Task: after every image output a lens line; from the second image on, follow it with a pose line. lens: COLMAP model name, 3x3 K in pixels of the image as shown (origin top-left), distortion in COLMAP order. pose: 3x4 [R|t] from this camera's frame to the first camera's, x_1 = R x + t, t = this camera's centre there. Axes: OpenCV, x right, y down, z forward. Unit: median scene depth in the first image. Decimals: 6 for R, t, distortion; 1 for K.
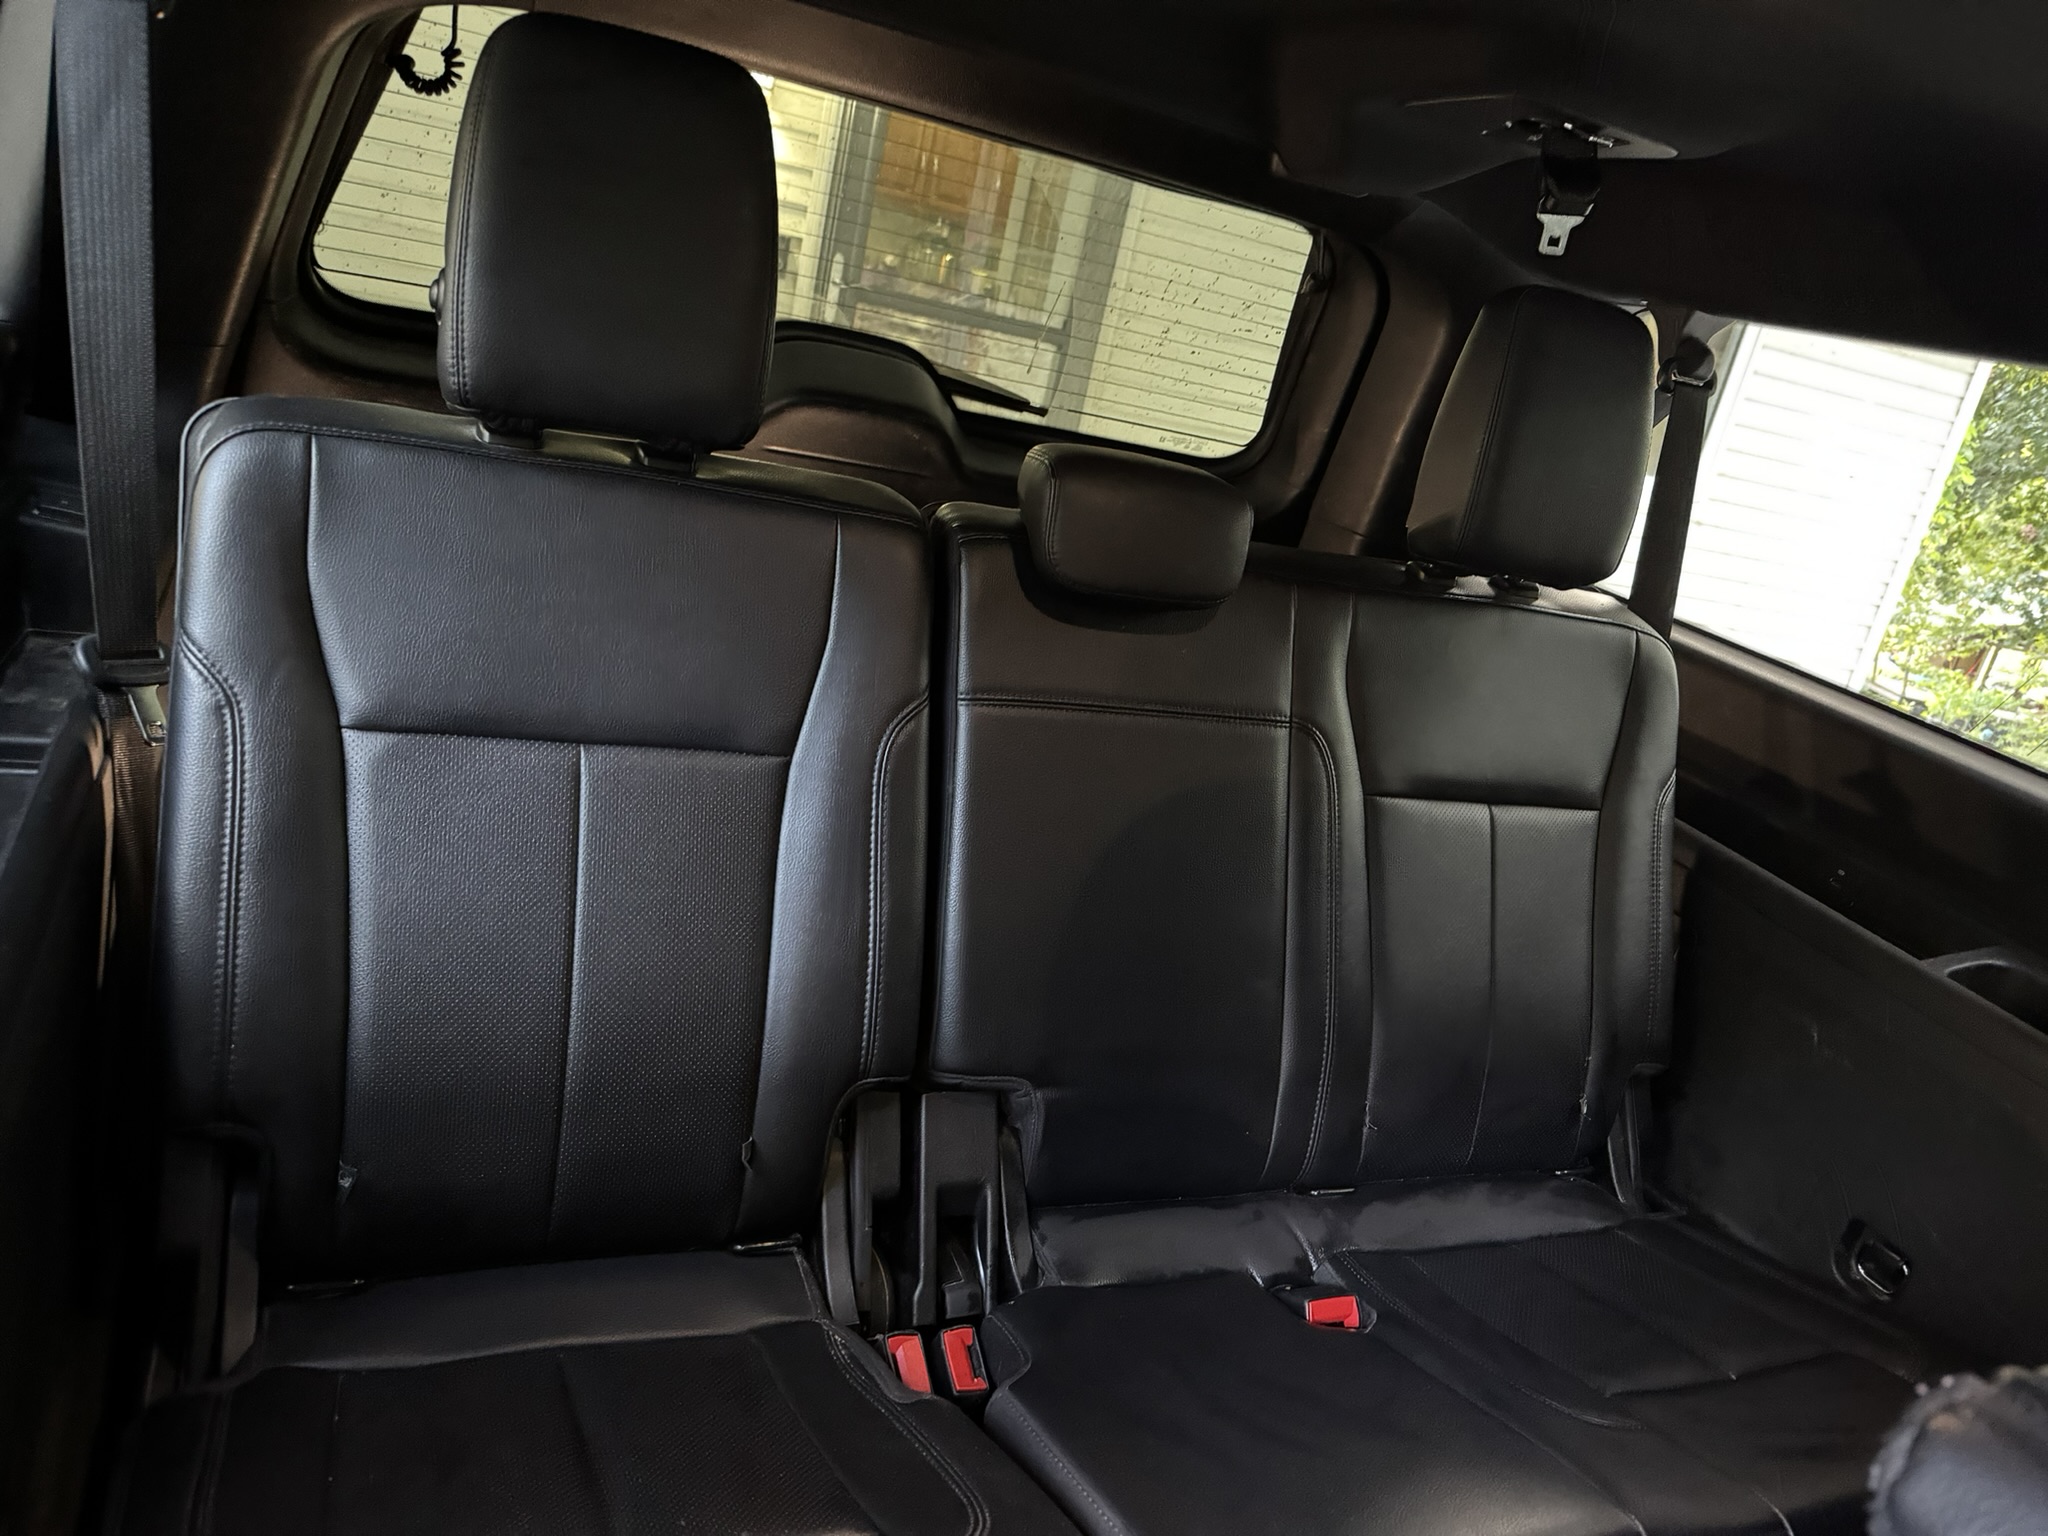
lens RADIAL K [[1405.9, 0, 1024.0], [0, 1405.9, 768.0], [0, 0, 1]] dist [0.145369, -0.261489]
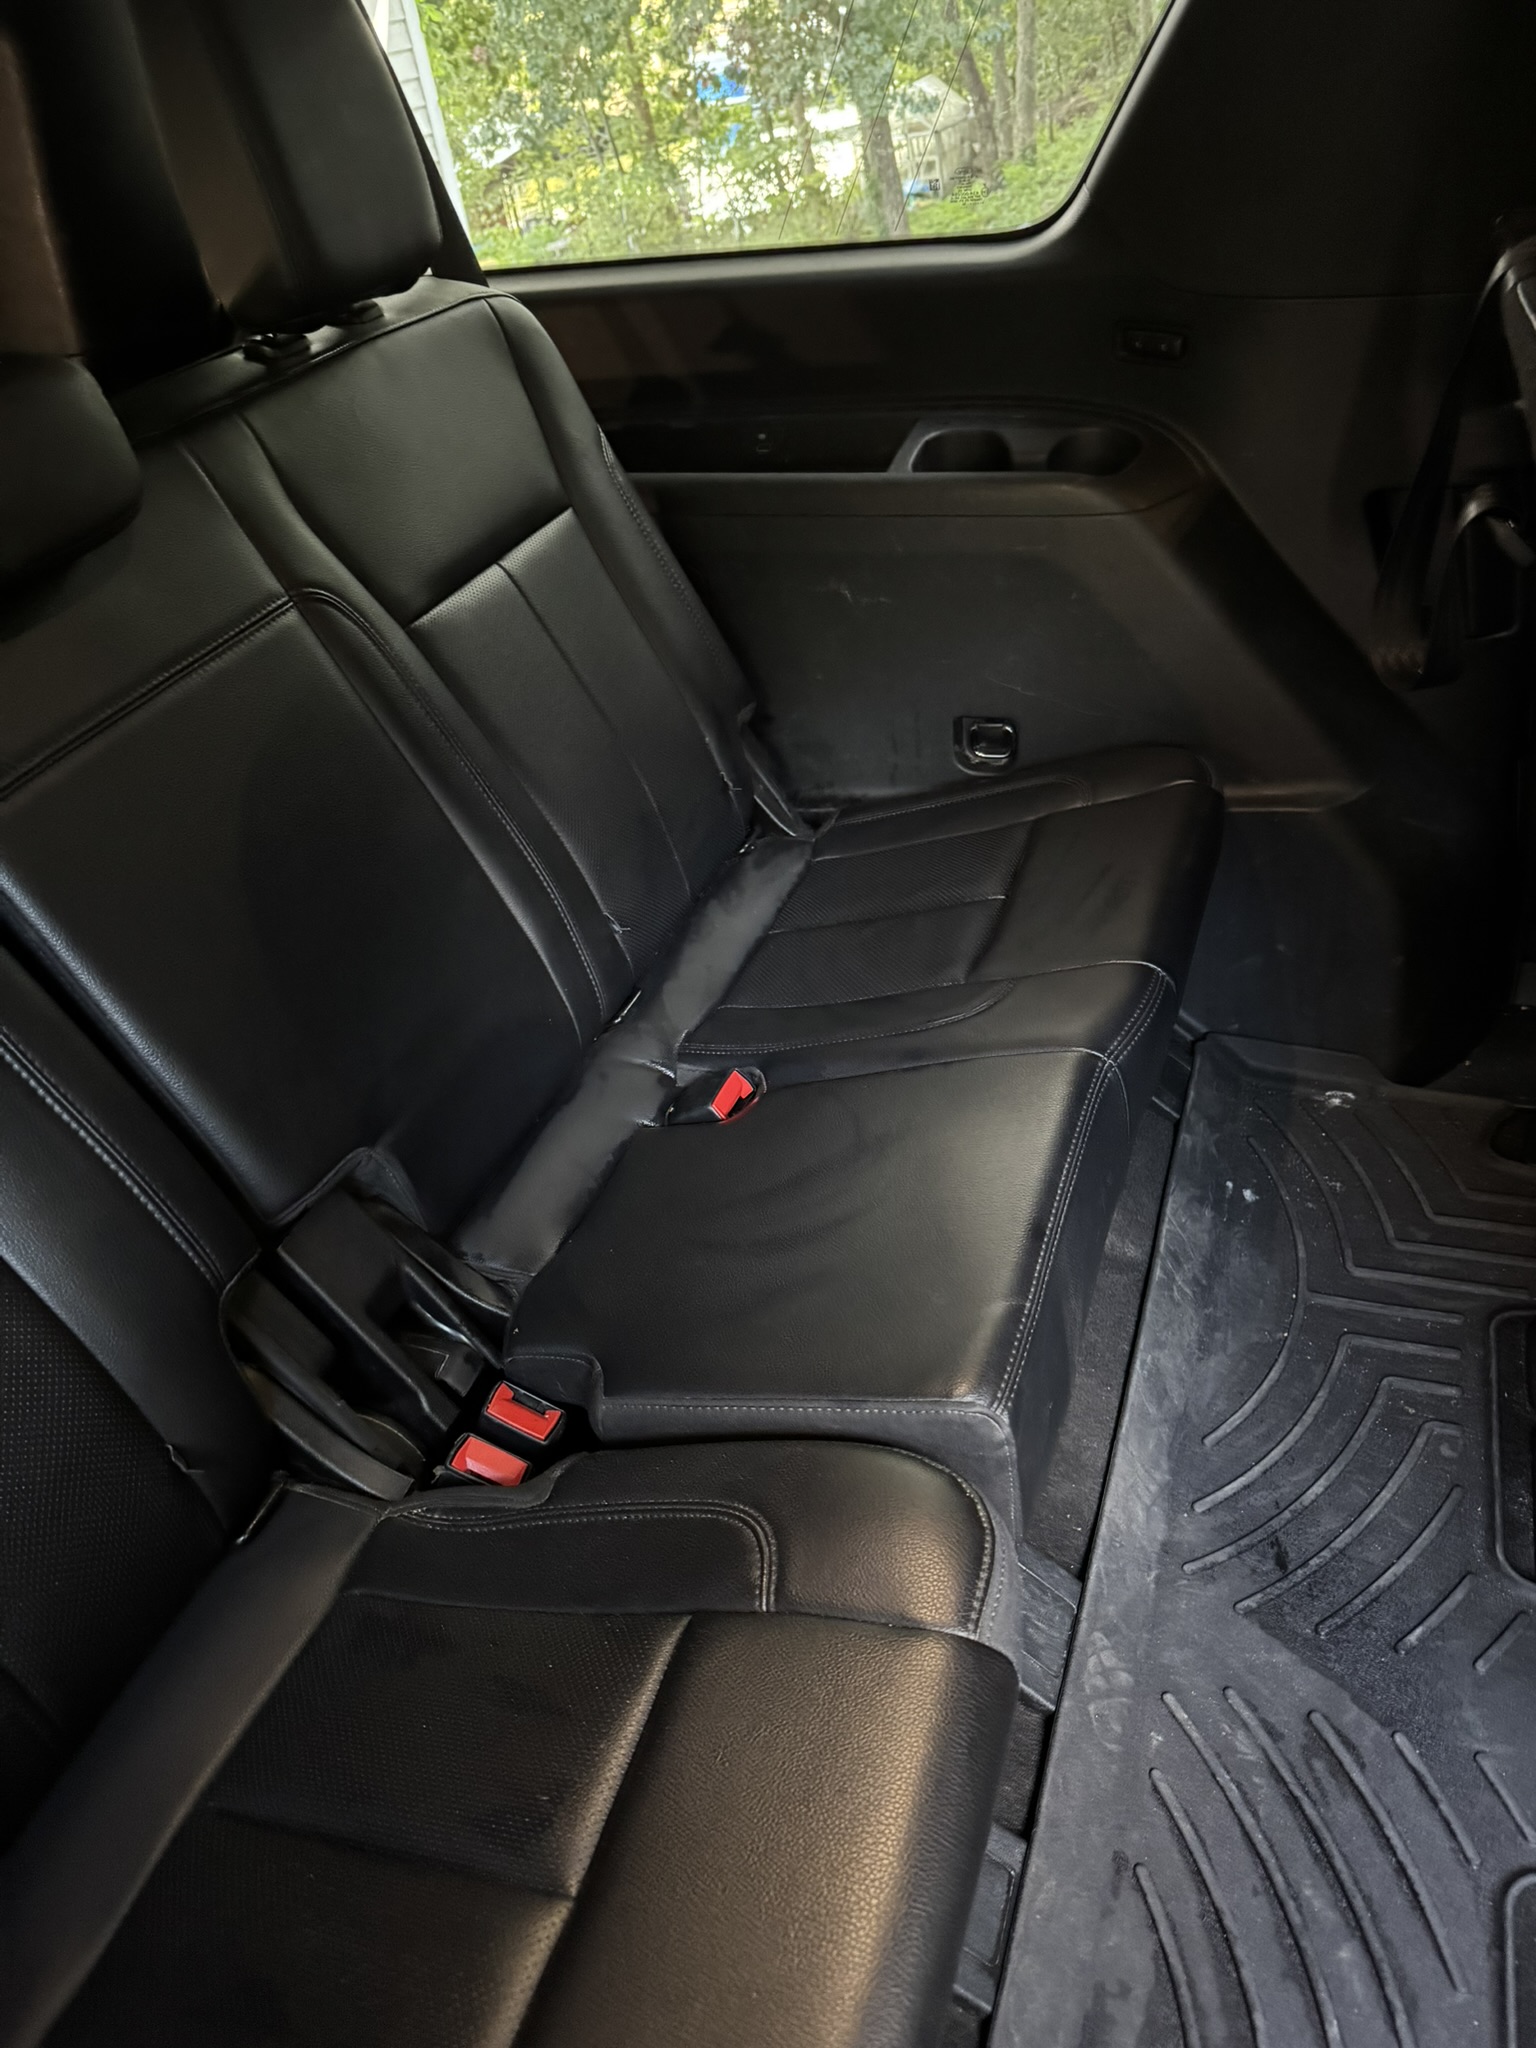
lens RADIAL K [[1405.9, 0, 753.4], [0, 1405.9, 1026.5], [0, 0, 1]] dist [0.145369, -0.261489]
pose [[0.648706, -0.659663, 0.379507, -0.105847], [0.500414, 0.745438, 0.440351, -0.076279], [-0.573382, -0.095747, 0.813674, 0.170865]]
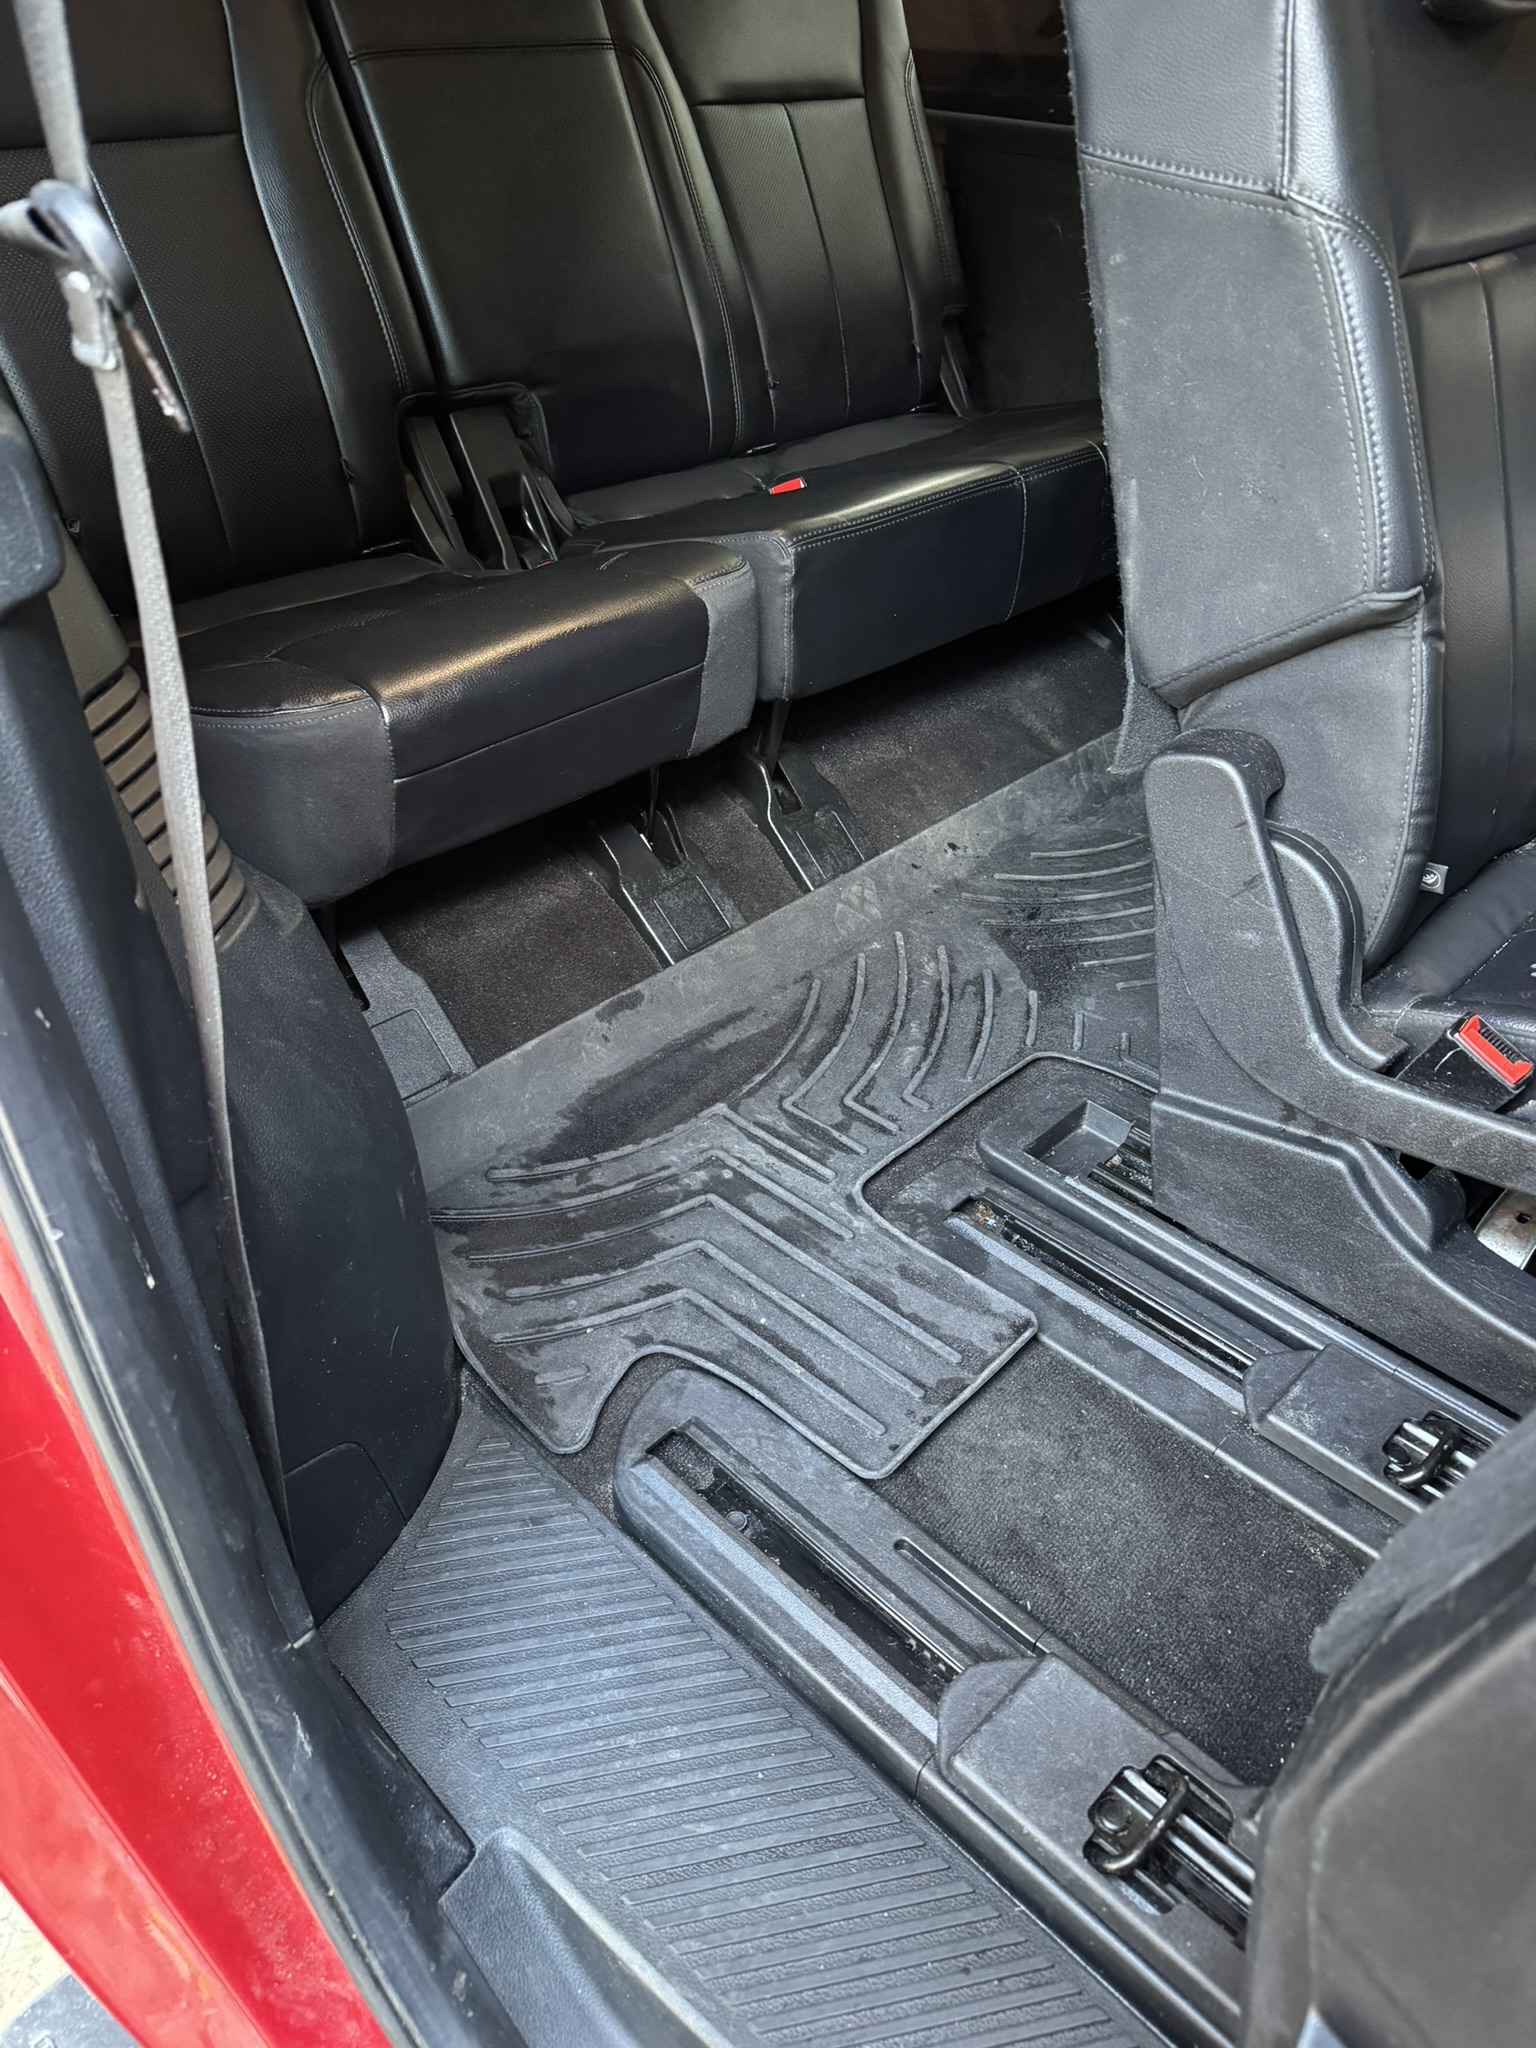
lens RADIAL K [[1405.9, 0, 753.4], [0, 1405.9, 1026.5], [0, 0, 1]] dist [0.145369, -0.261489]
pose [[0.908971, -0.384763, 0.160402, -0.212380], [0.307473, 0.878657, 0.365270, 0.286587], [-0.281481, -0.282701, 0.916978, -0.360579]]
